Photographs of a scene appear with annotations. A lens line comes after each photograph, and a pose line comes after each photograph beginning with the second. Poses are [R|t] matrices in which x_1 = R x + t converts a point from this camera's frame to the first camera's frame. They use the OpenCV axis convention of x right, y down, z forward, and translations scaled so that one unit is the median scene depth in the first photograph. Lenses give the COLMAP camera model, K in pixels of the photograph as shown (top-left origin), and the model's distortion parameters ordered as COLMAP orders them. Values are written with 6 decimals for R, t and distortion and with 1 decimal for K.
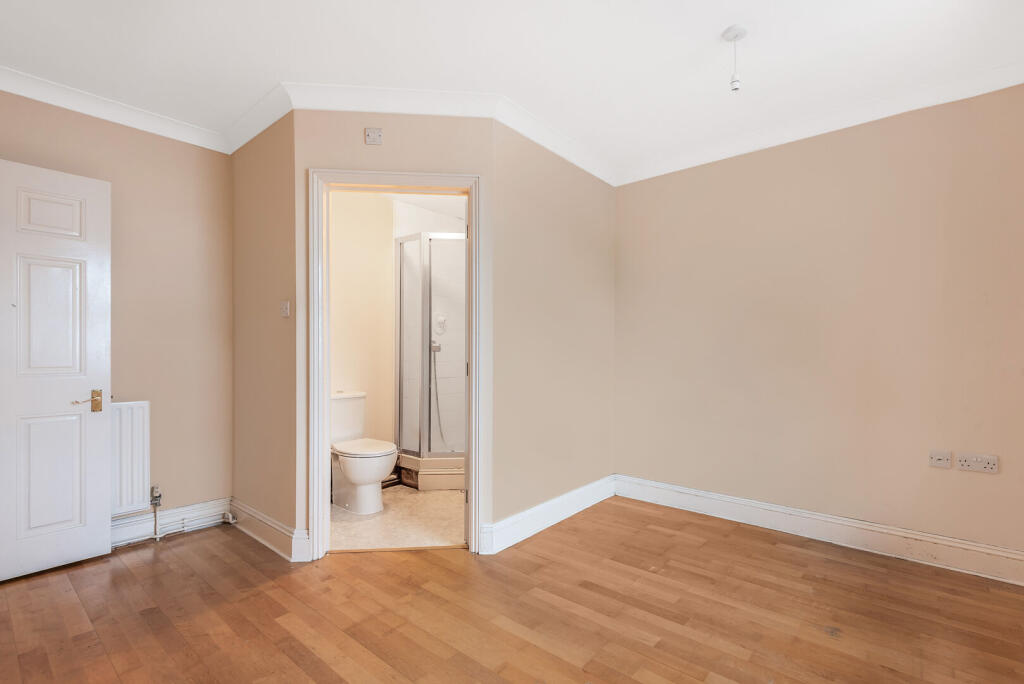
lens RADIAL K [[473.5, 0, 511.6], [0, 473.5, 345.1], [0, 0, 1]] dist [-0.002177, -0.000706]
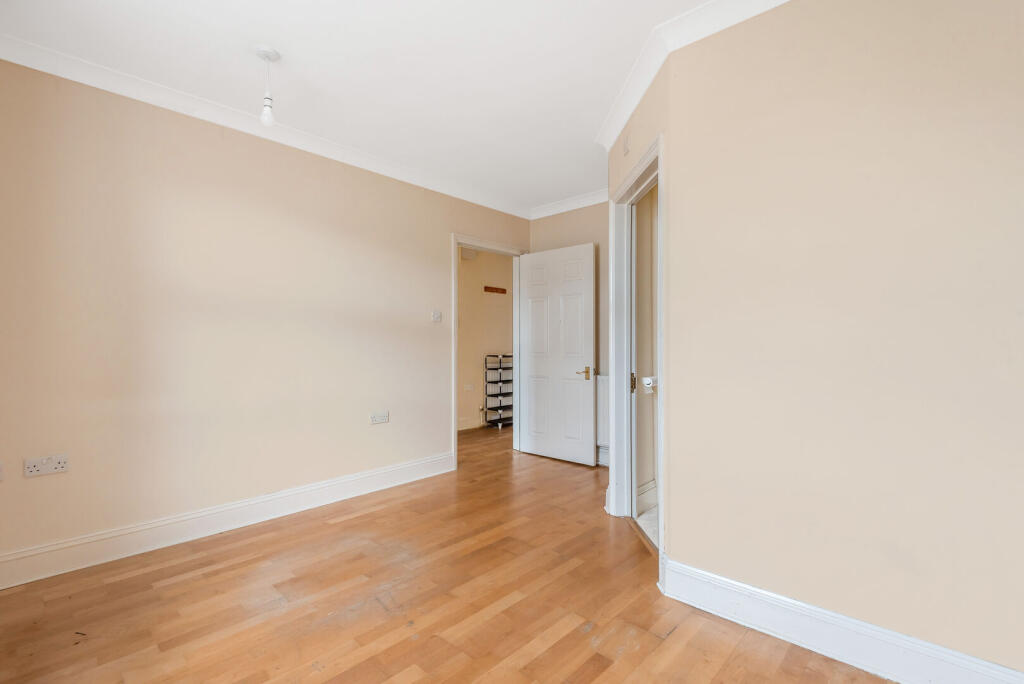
lens RADIAL K [[473.5, 0, 511.6], [0, 473.5, 341.1], [0, 0, 1]] dist [-0.002177, -0.000706]
pose [[-0.042643, 0.003258, -0.999085, 0.913217], [0.003785, 0.999988, 0.003099, 0.002936], [0.999083, -0.003649, -0.042655, 0.903183]]
